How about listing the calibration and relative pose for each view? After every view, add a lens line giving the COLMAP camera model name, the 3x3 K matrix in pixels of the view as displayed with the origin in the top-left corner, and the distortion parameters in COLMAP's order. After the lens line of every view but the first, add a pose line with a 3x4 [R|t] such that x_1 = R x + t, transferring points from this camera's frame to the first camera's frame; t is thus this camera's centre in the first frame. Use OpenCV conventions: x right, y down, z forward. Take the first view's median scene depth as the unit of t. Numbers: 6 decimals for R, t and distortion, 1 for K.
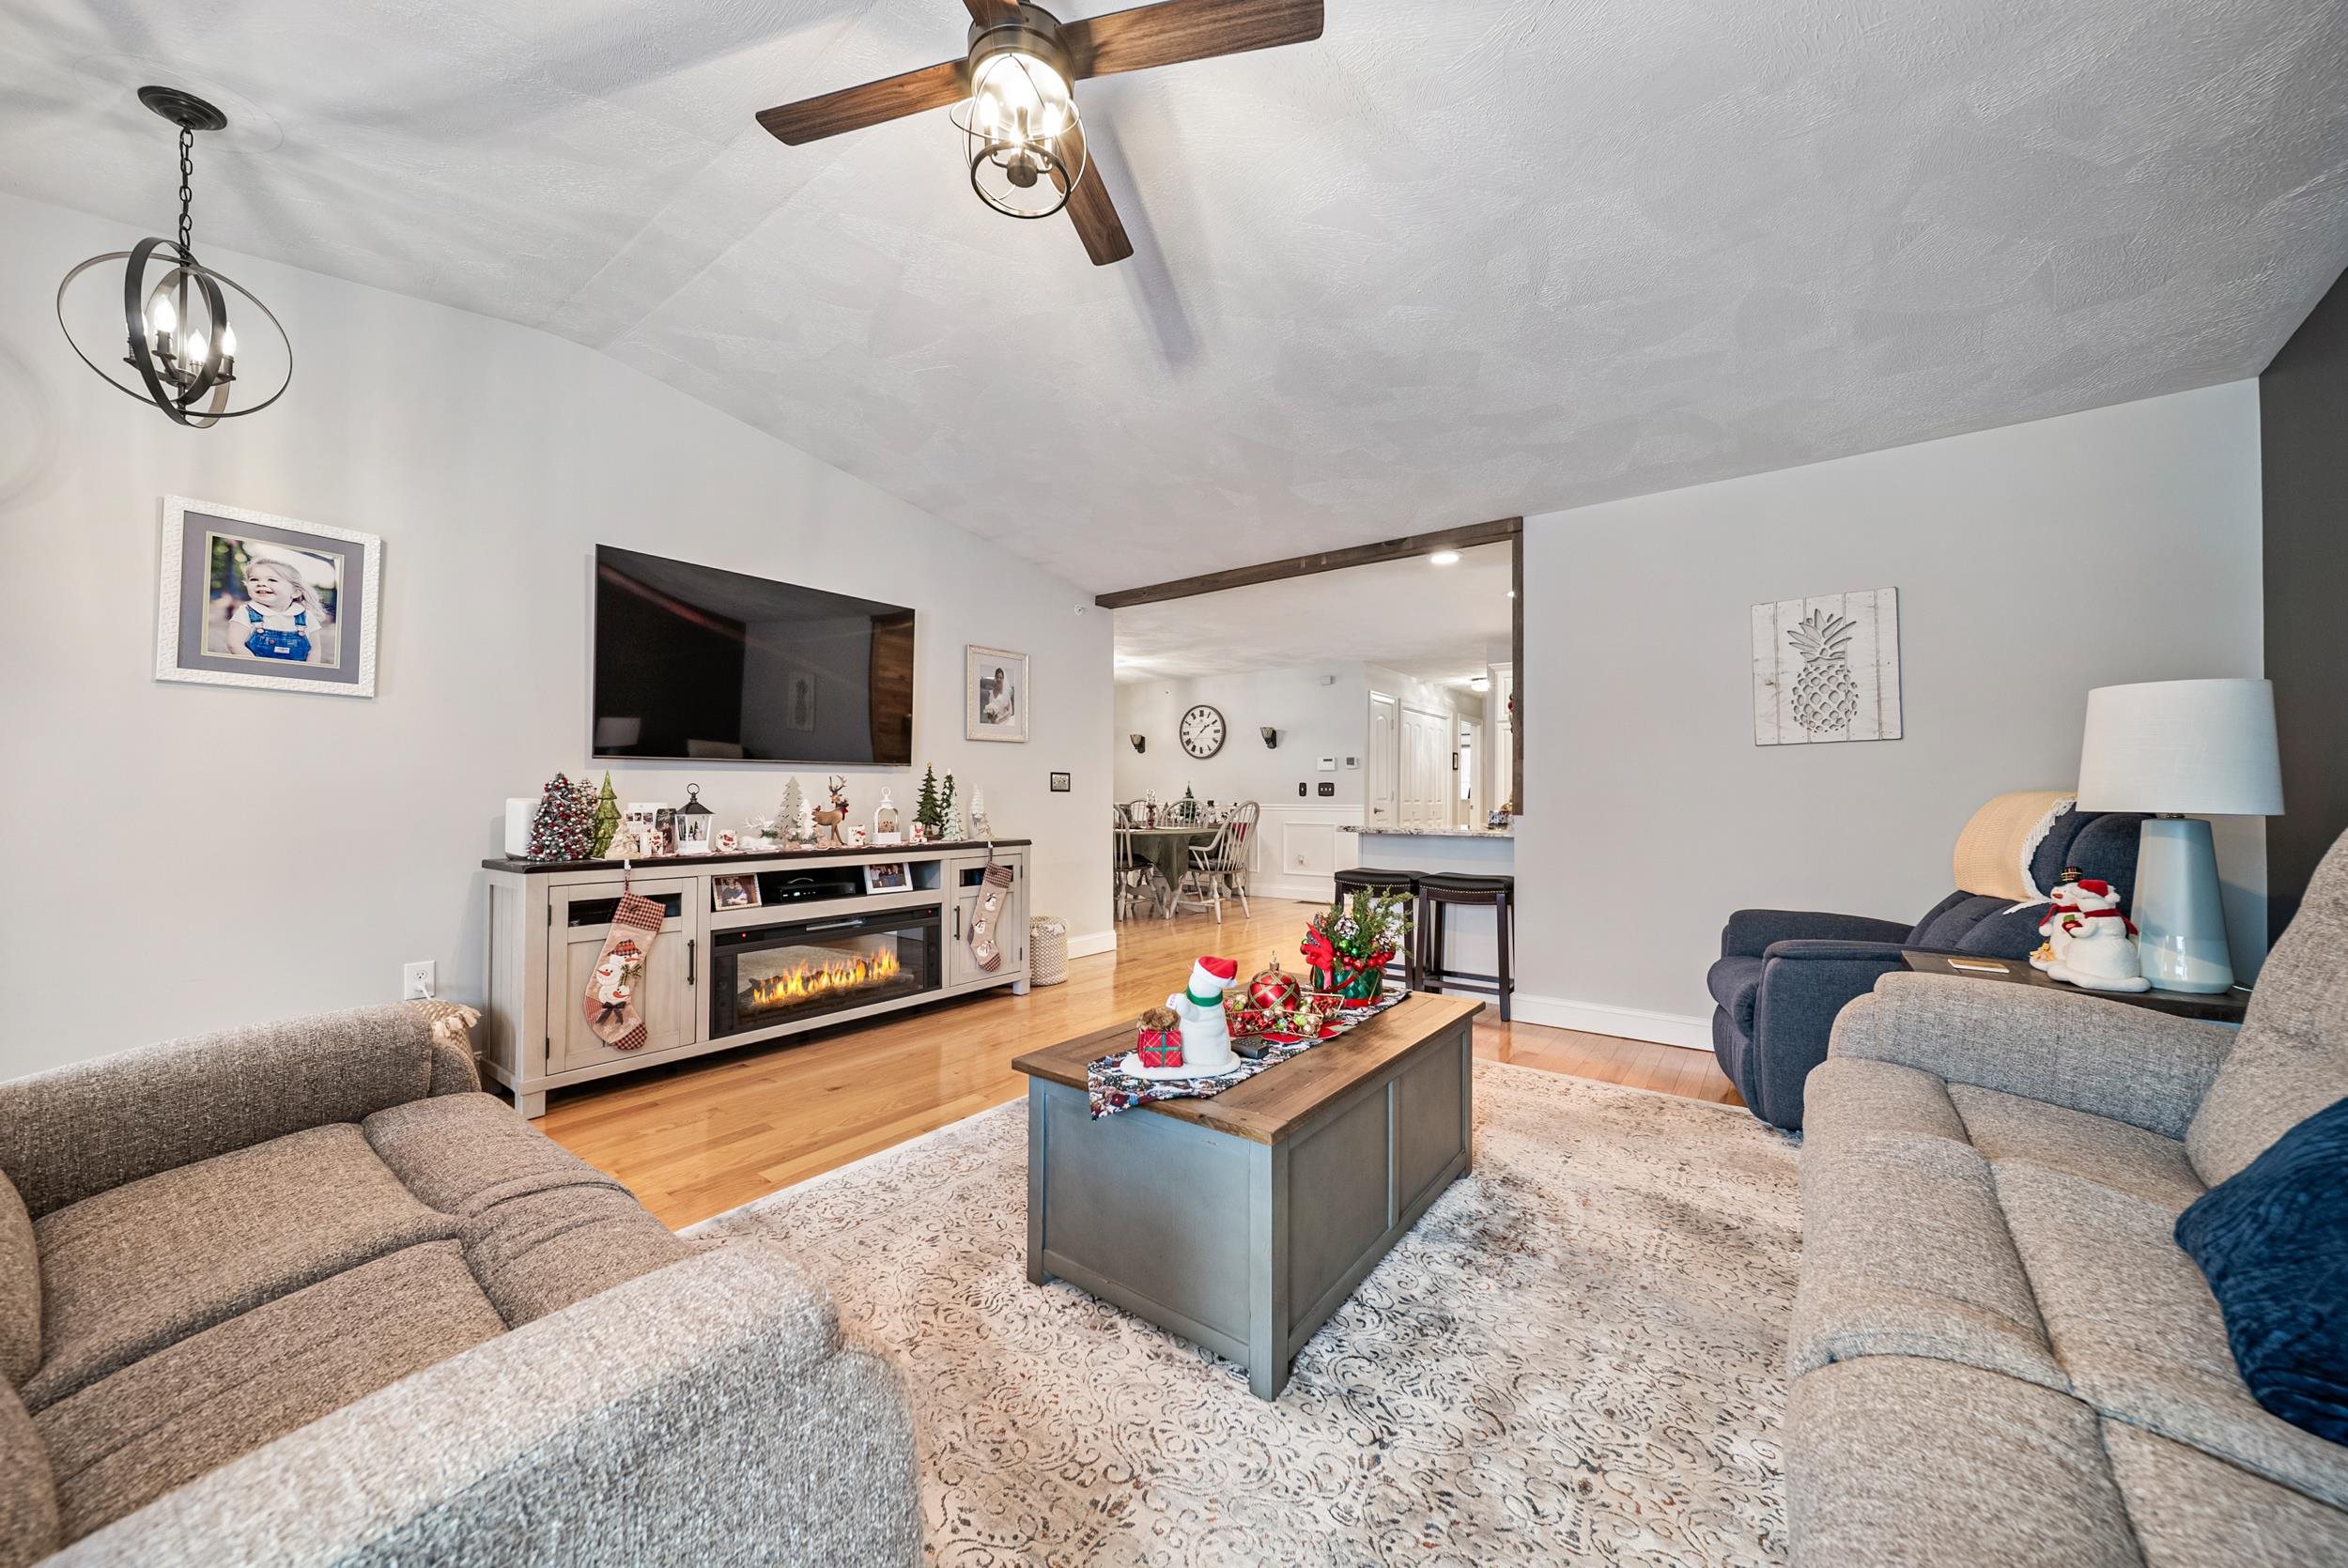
lens RADIAL K [[830.1, 0, 1174.0], [0, 830.1, 784.0], [0, 0, 1]] dist [0.000376, -0.001826]
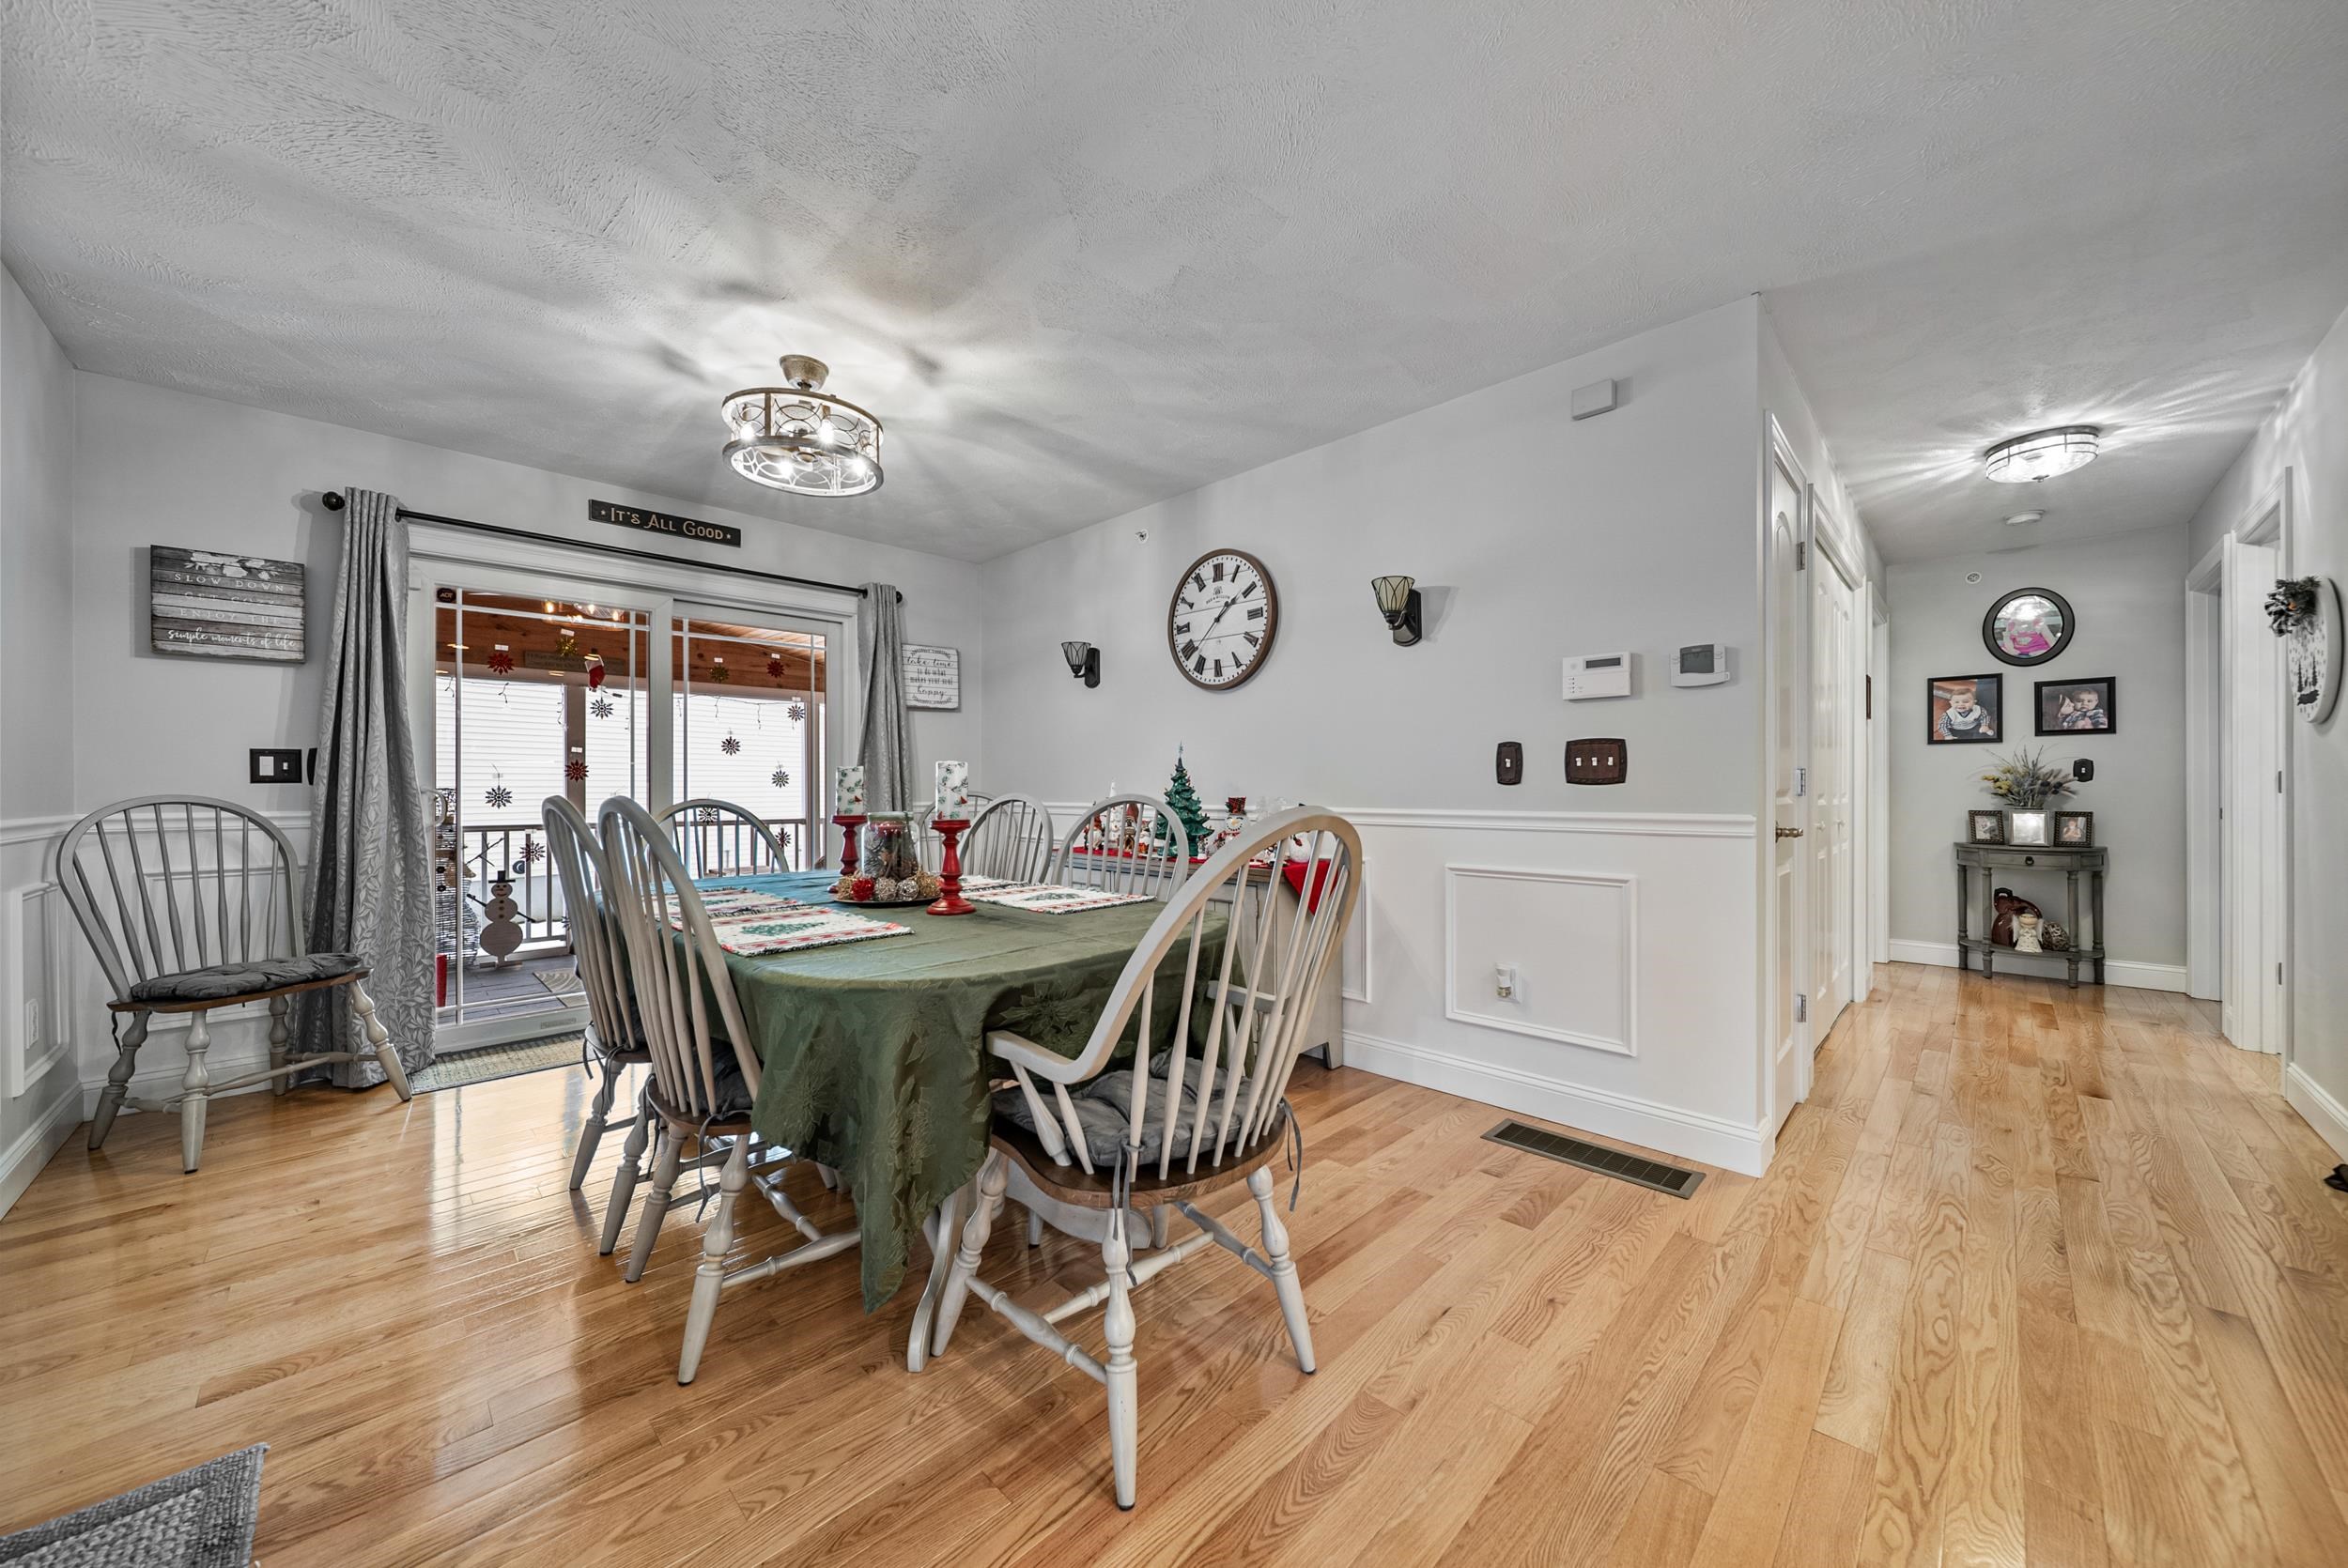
lens RADIAL K [[828.8, 0, 1174.2], [0, 828.8, 786.8], [0, 0, 1]] dist [-0.005891, -0.000031]
pose [[0.989768, -0.004644, -0.142609, 0.068649], [0.006664, 0.999884, 0.013688, 0.009576], [0.142529, -0.014498, 0.989684, 0.624772]]
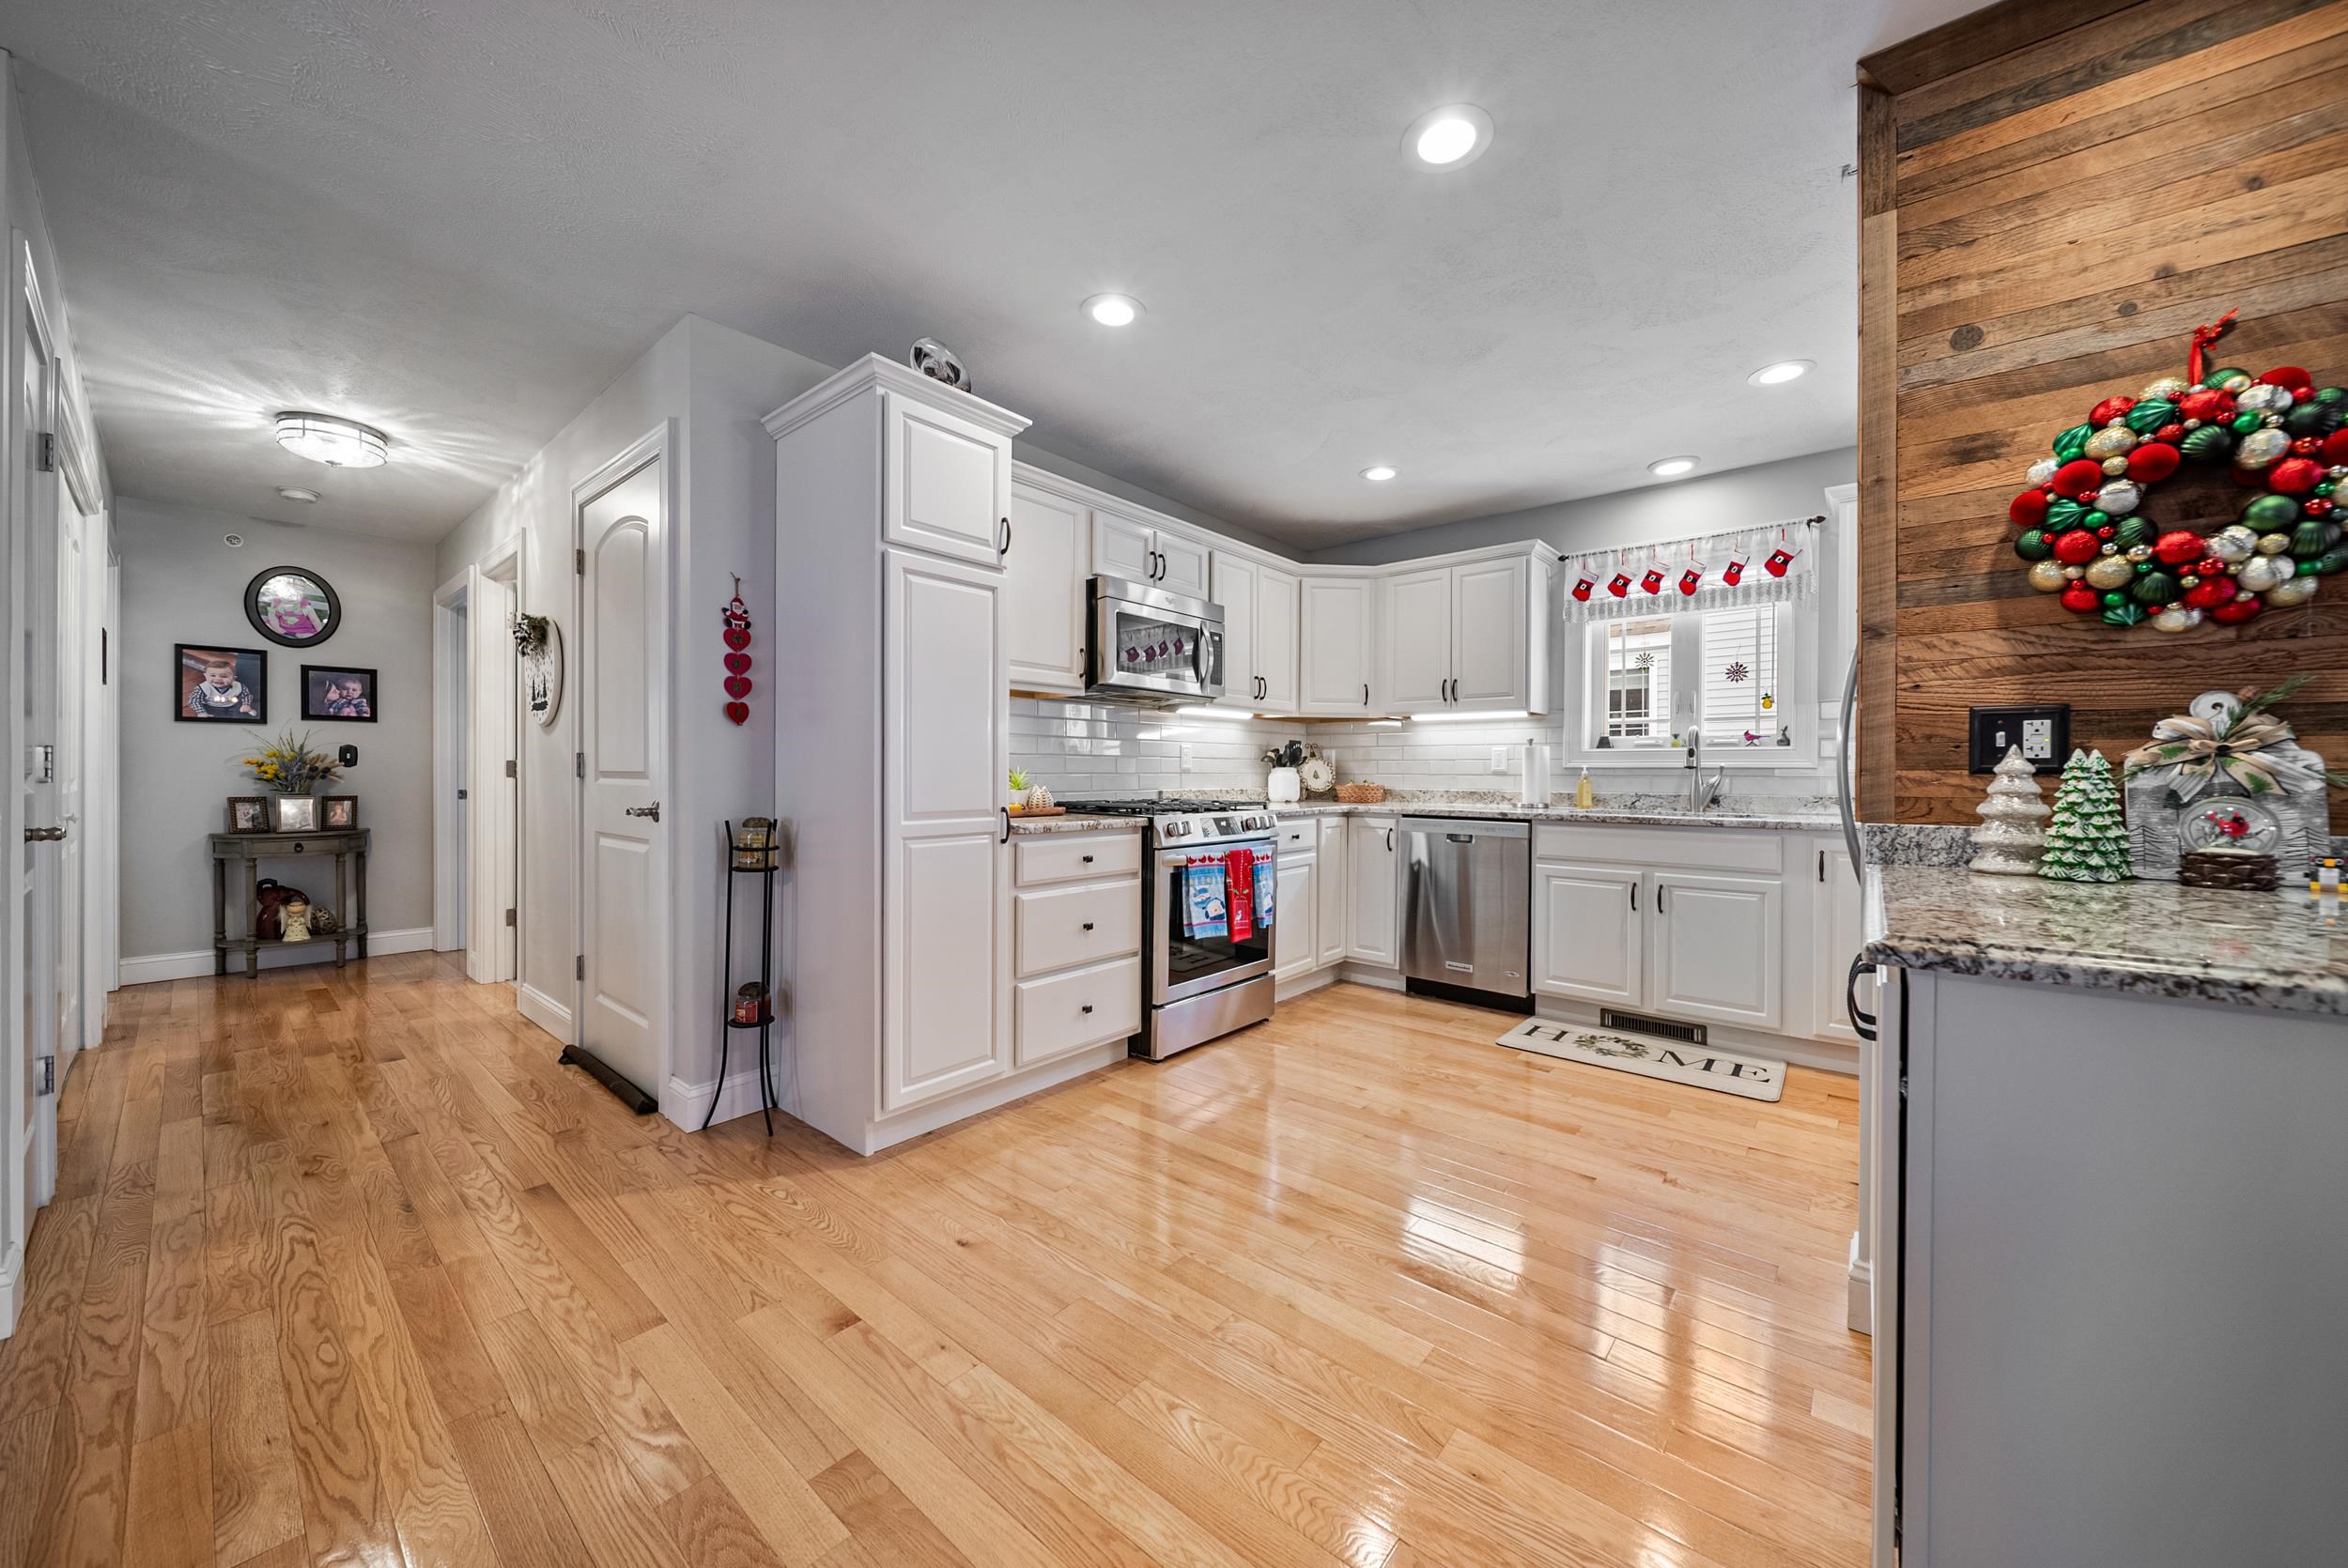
lens RADIAL K [[835.7, 0, 1179.5], [0, 835.7, 777.1], [0, 0, 1]] dist [0.000158, -0.001750]
pose [[0.058993, -0.005870, 0.998241, 0.049628], [-0.019349, 0.999788, 0.007023, 0.009614], [-0.998071, -0.019729, 0.058867, 0.643143]]
